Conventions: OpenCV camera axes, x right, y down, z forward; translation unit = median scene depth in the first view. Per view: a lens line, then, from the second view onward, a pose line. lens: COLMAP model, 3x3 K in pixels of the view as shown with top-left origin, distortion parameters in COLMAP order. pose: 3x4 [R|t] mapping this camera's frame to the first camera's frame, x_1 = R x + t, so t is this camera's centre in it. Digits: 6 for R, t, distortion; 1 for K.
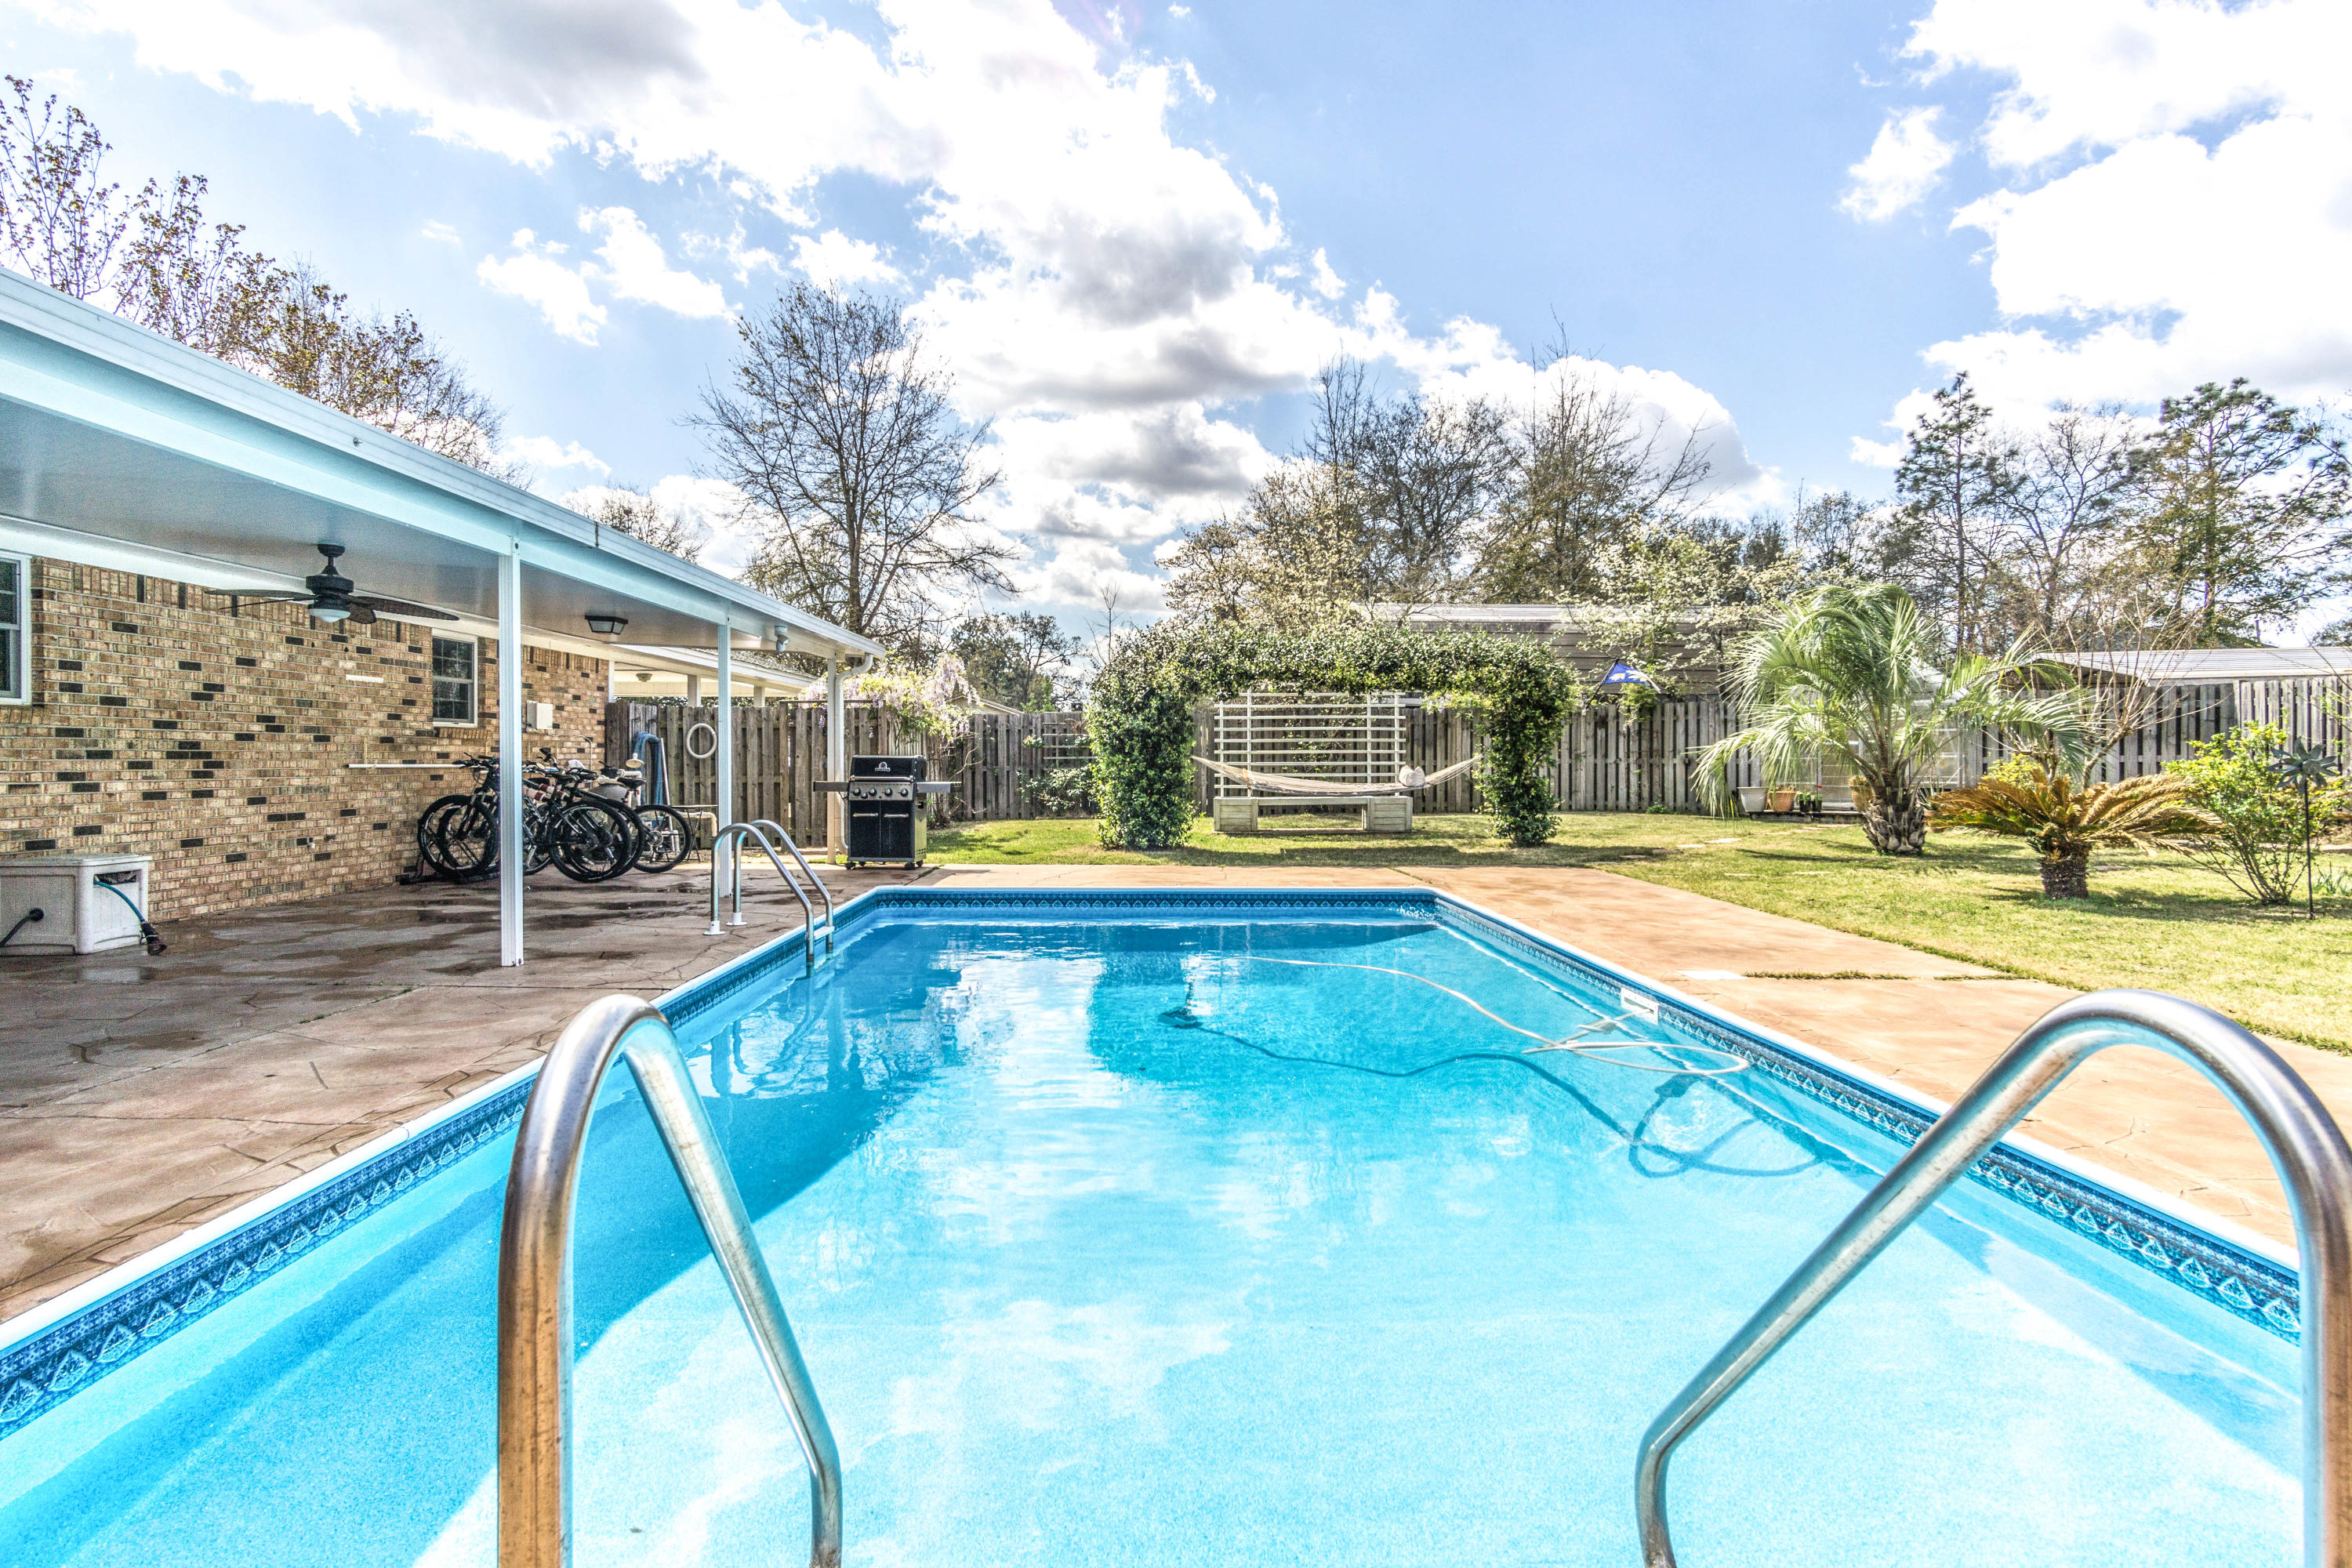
lens RADIAL K [[1228.9, 0, 1176.0], [0, 1228.9, 784.0], [0, 0, 1]] dist [0.003323, 0.001745]
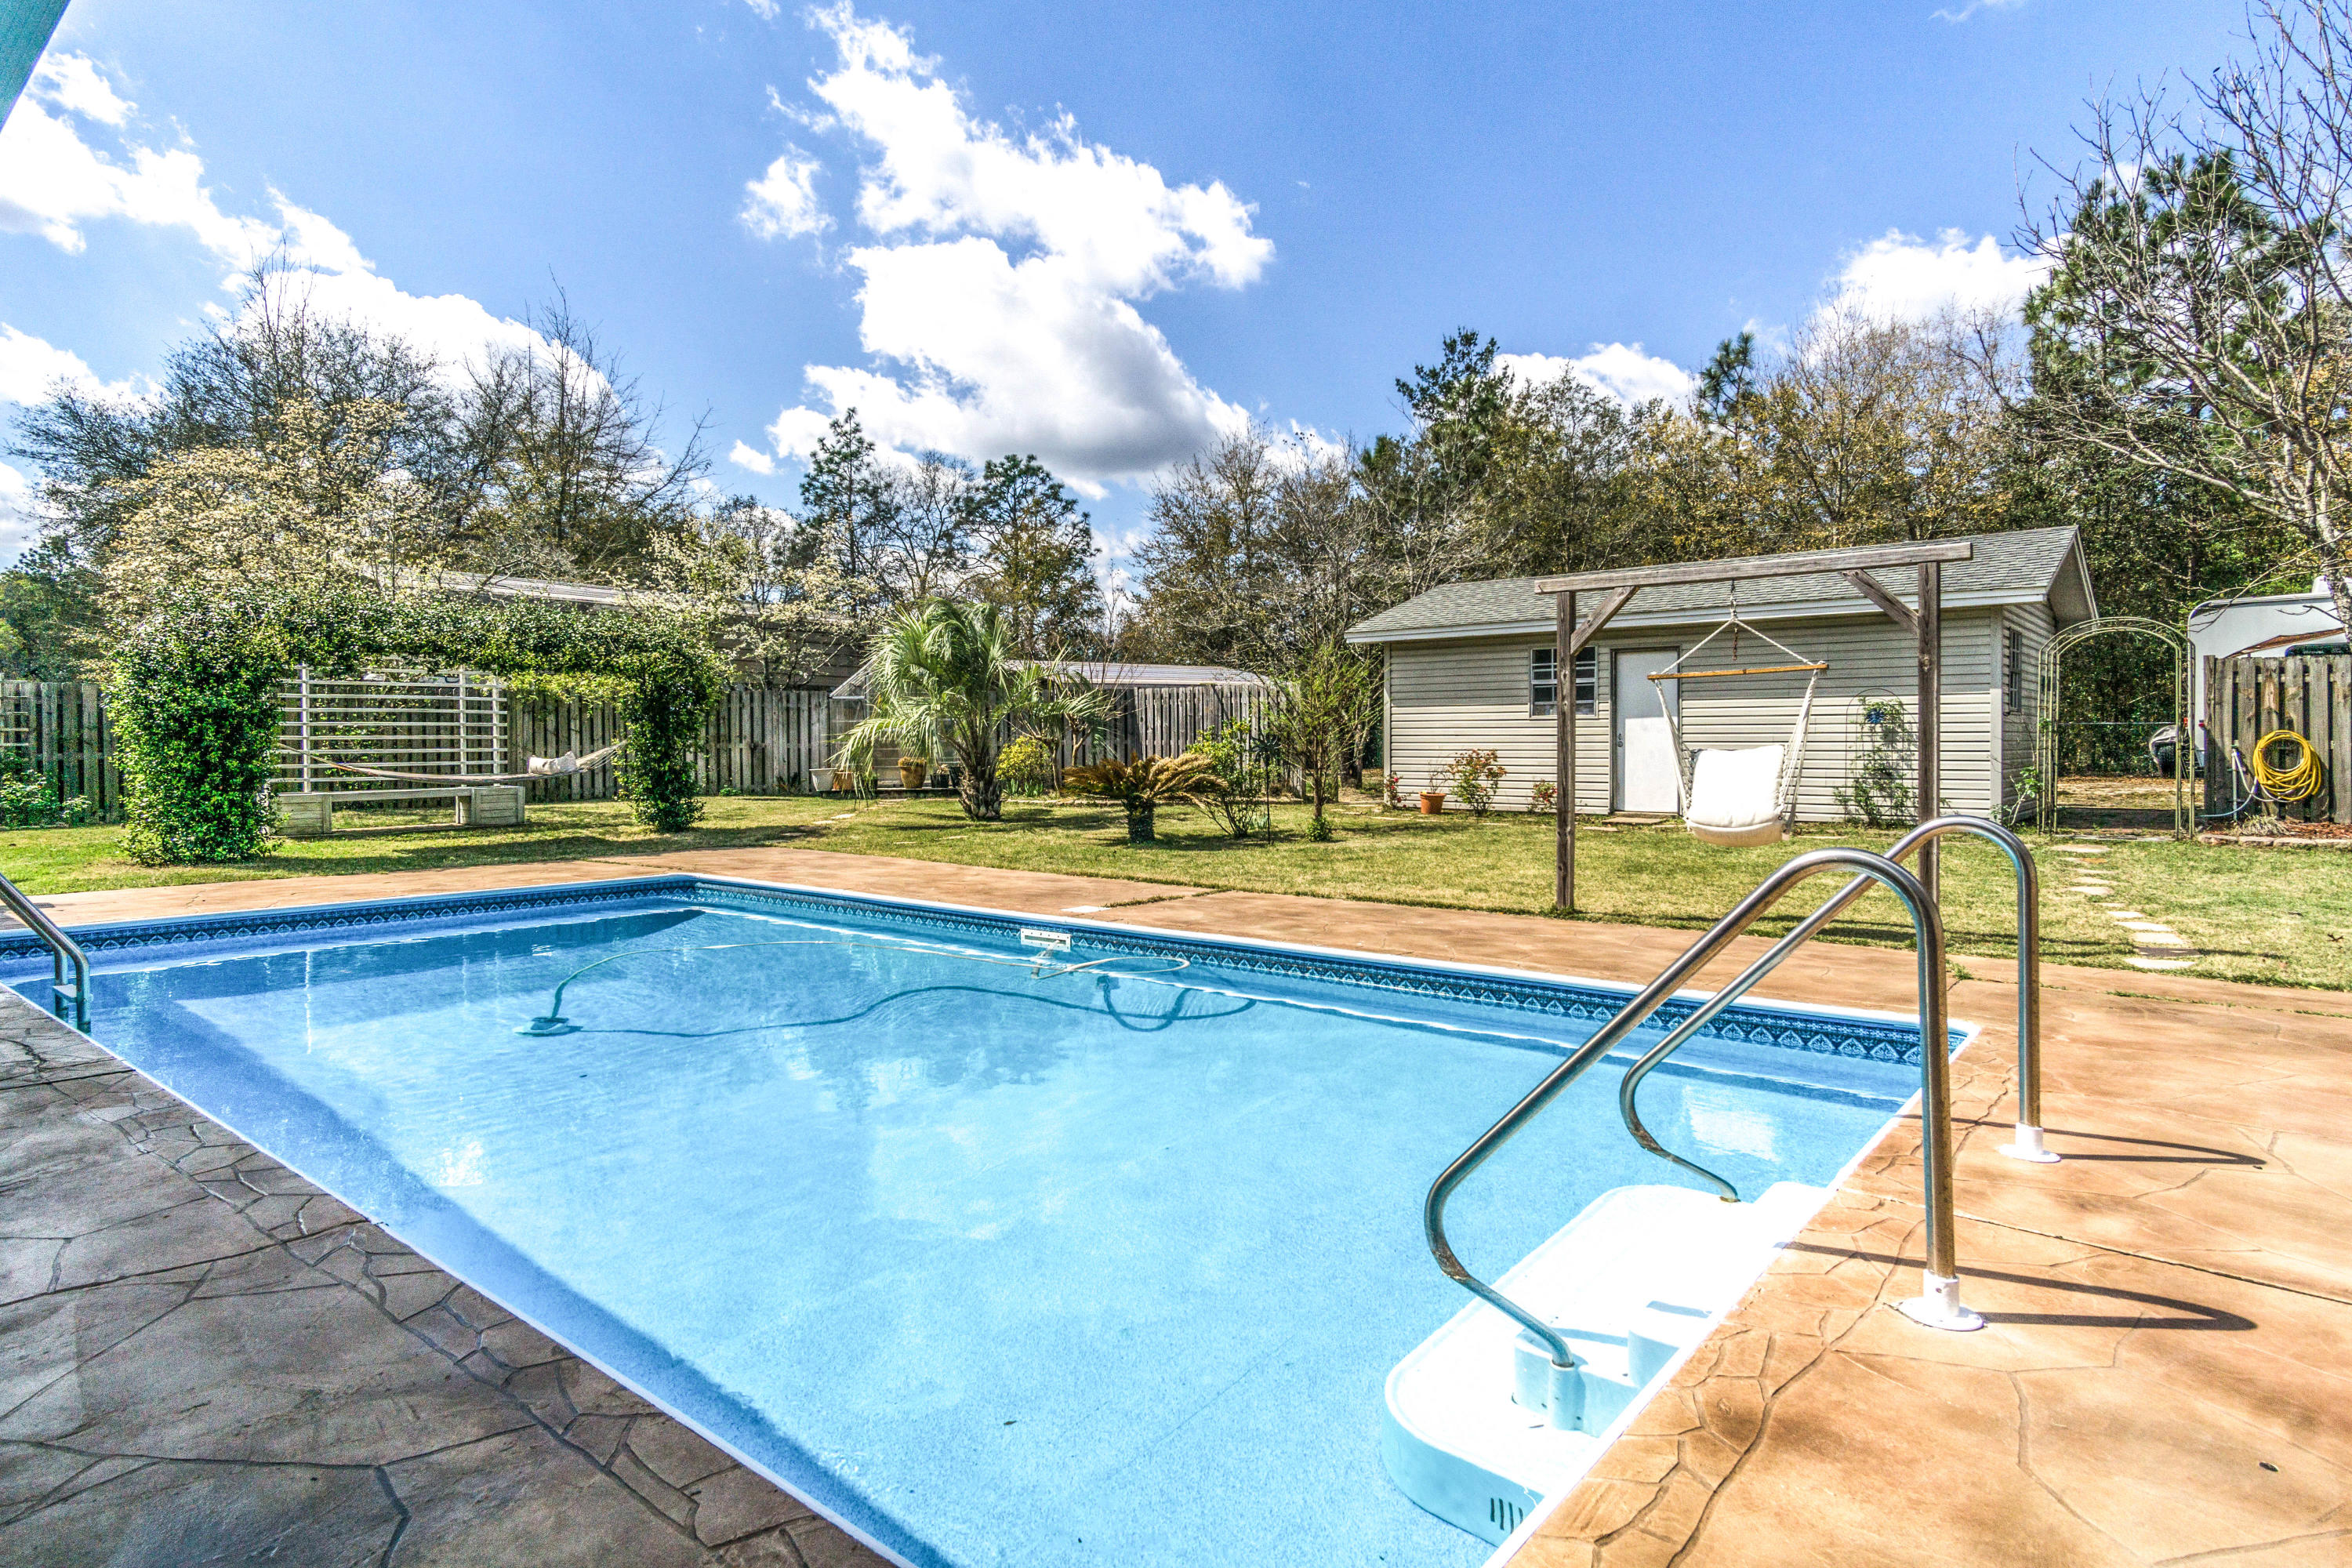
lens RADIAL K [[1228.9, 0, 1176.0], [0, 1228.9, 784.0], [0, 0, 1]] dist [0.003323, 0.001745]
pose [[0.665742, -0.028243, 0.745647, -0.154392], [0.018679, 0.999601, 0.021185, -0.001389], [-0.745948, -0.000176, 0.666004, 0.017319]]
